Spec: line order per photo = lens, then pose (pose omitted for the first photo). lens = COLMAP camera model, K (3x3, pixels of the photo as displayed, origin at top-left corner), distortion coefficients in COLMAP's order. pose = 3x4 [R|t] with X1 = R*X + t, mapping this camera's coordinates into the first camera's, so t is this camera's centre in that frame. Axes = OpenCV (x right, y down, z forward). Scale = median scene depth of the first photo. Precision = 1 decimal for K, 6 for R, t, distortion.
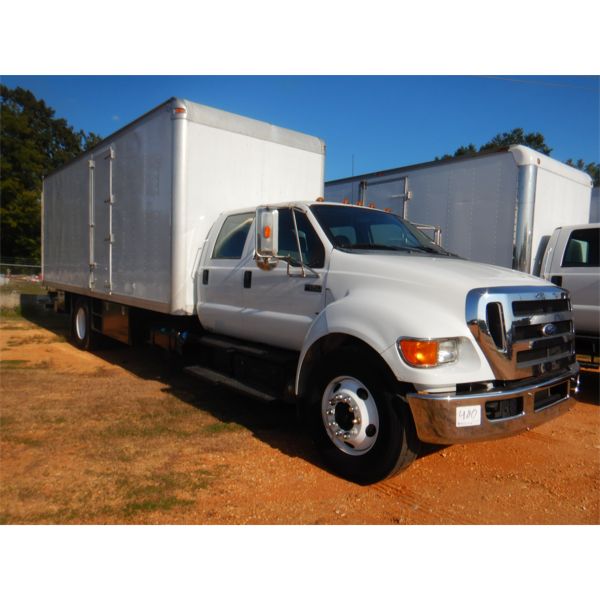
lens RADIAL K [[453.7, 0, 299.3], [0, 453.7, 300.3], [0, 0, 1]] dist [0.009220, 0.000847]
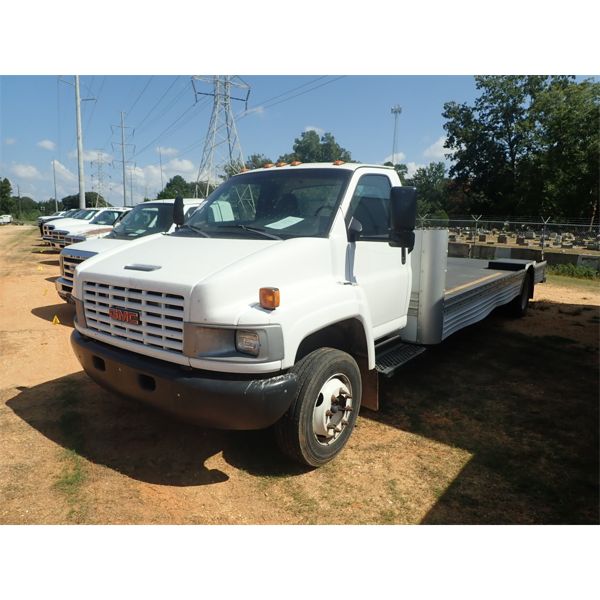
lens RADIAL K [[453.7, 0, 299.8], [0, 453.7, 299.3], [0, 0, 1]] dist [0.009220, 0.000847]
pose [[0.236634, 0.159557, -0.958408, 0.281773], [-0.067788, 0.986731, 0.147535, -0.096667], [0.969231, 0.030057, 0.244310, 0.556154]]
